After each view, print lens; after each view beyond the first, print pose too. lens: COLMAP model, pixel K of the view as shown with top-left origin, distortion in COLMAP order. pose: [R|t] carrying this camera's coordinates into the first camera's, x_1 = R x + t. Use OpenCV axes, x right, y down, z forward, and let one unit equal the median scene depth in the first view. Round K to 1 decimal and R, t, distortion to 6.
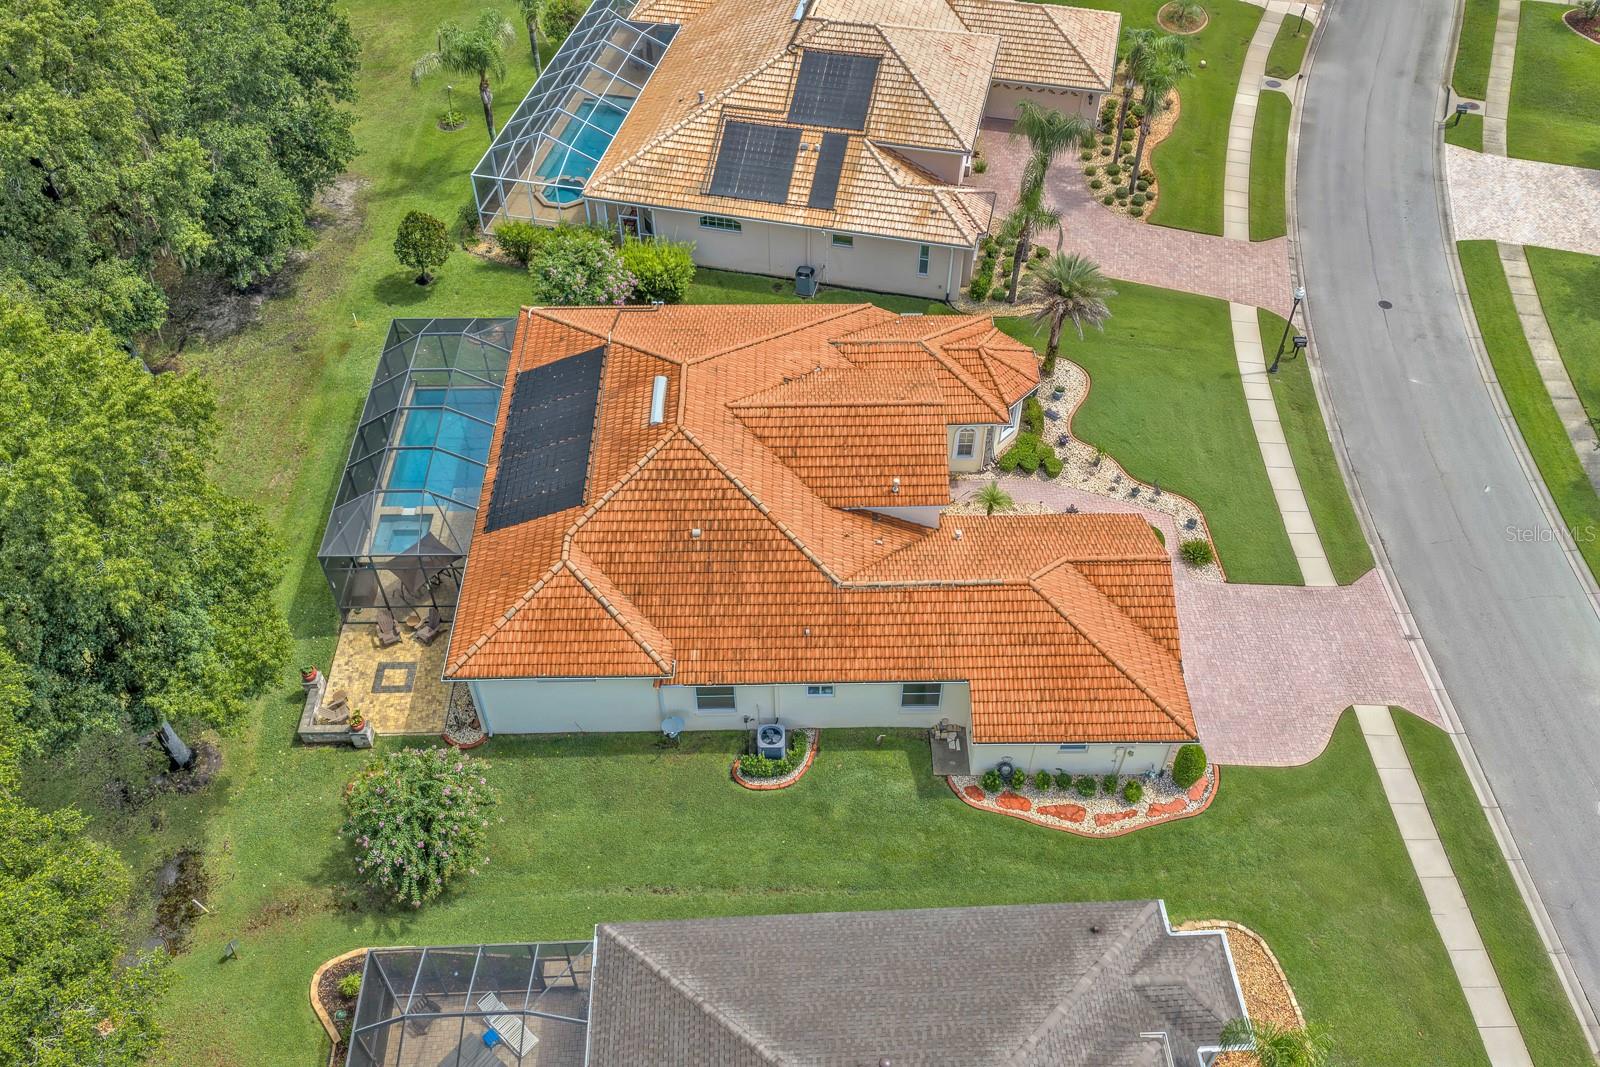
lens RADIAL K [[1327.7, 0, 800.0], [0, 1327.7, 533.5], [0, 0, 1]] dist [0.004704, -0.007617]
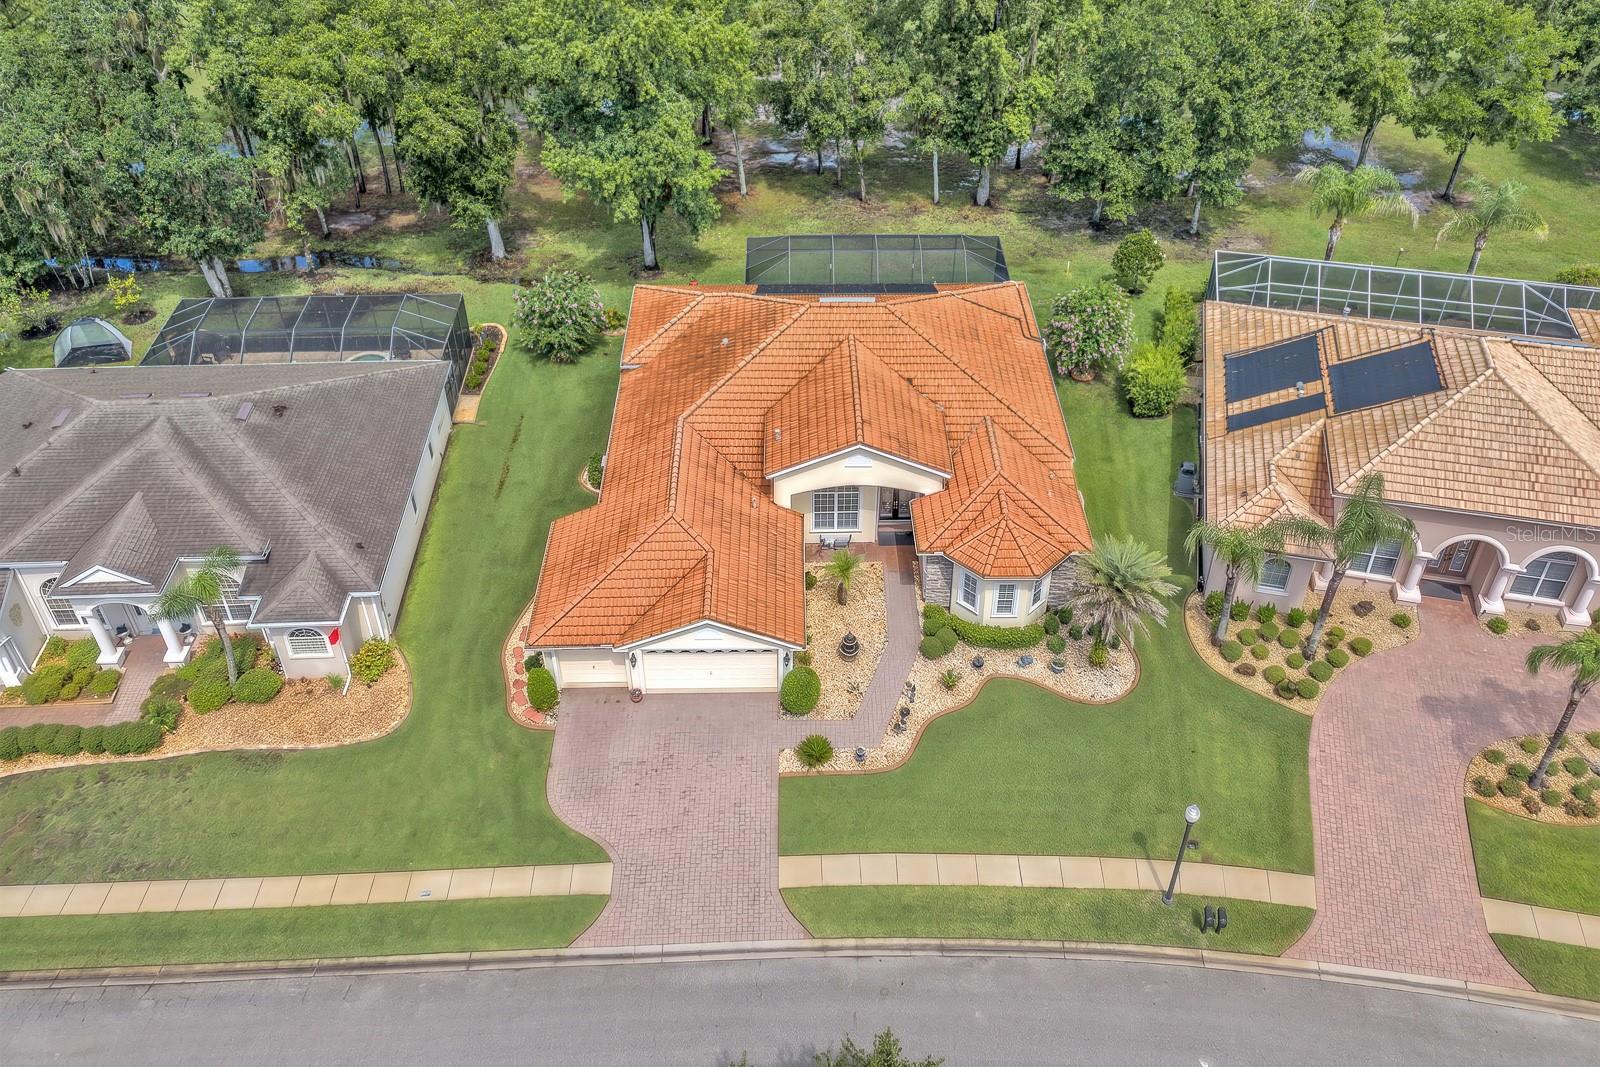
lens RADIAL K [[1318.5, 0, 800.0], [0, 1318.5, 533.5], [0, 0, 1]] dist [0.013336, -0.016932]
pose [[-0.005450, 0.634290, -0.773076, 0.770735], [-0.735208, 0.521480, 0.433044, -0.382324], [0.677819, 0.570732, 0.463494, 0.413905]]
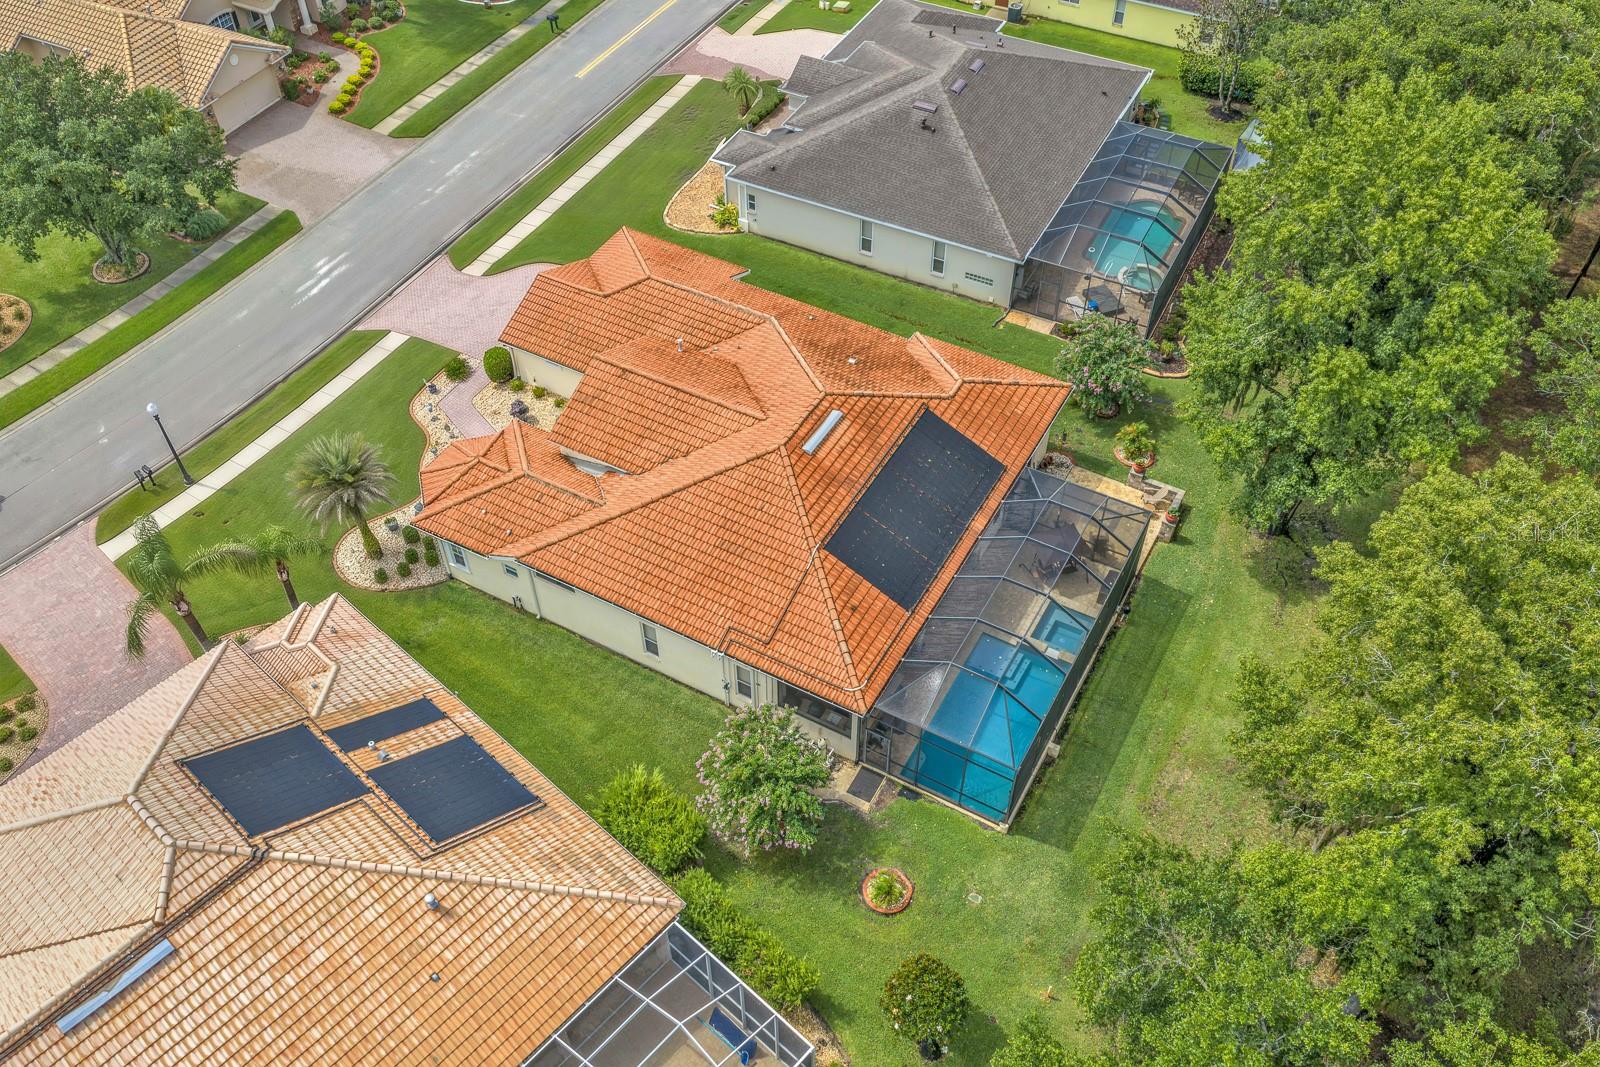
lens RADIAL K [[1318.5, 0, 800.0], [0, 1318.5, 533.5], [0, 0, 1]] dist [0.013336, -0.016932]
pose [[-0.867591, -0.362667, 0.340232, -0.374329], [0.370700, -0.015634, 0.928621, -0.847846], [-0.331461, 0.931788, 0.148005, 0.729474]]
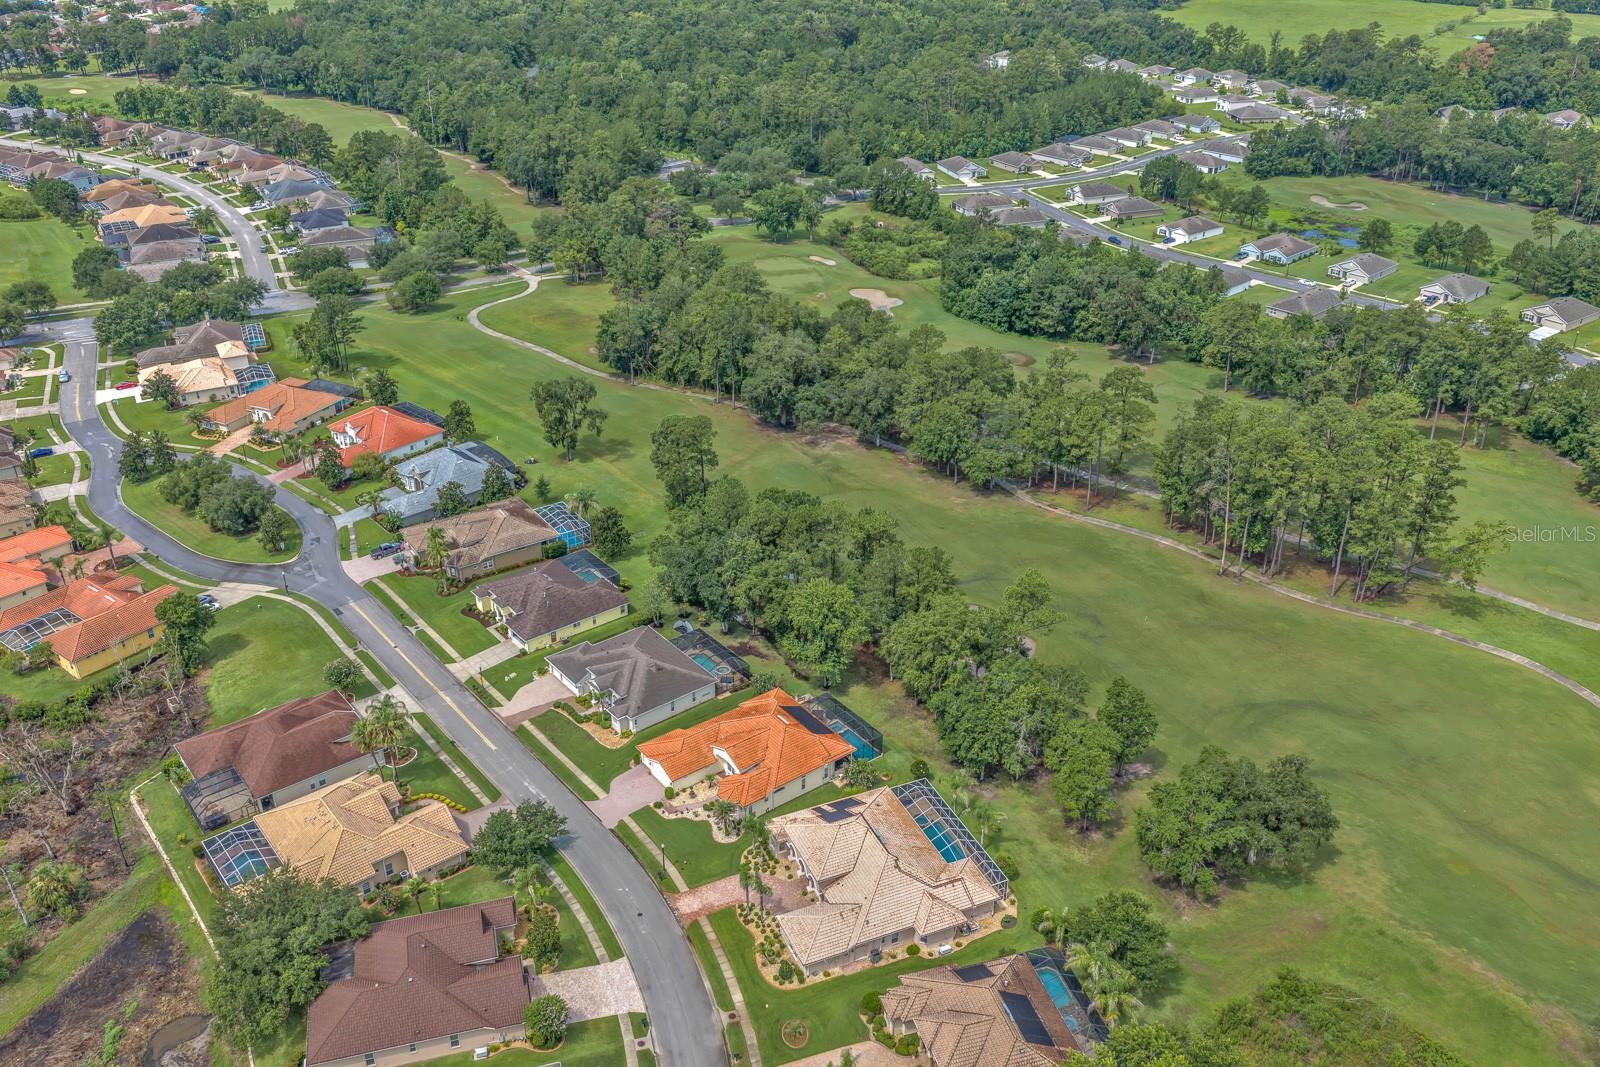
lens RADIAL K [[1318.5, 0, 800.0], [0, 1318.5, 533.5], [0, 0, 1]] dist [0.013336, -0.016932]
pose [[-0.807453, 0.280069, -0.519212, 1.394559], [-0.434288, 0.313469, 0.844471, -2.895640], [0.399267, 0.907358, -0.131481, 0.813508]]
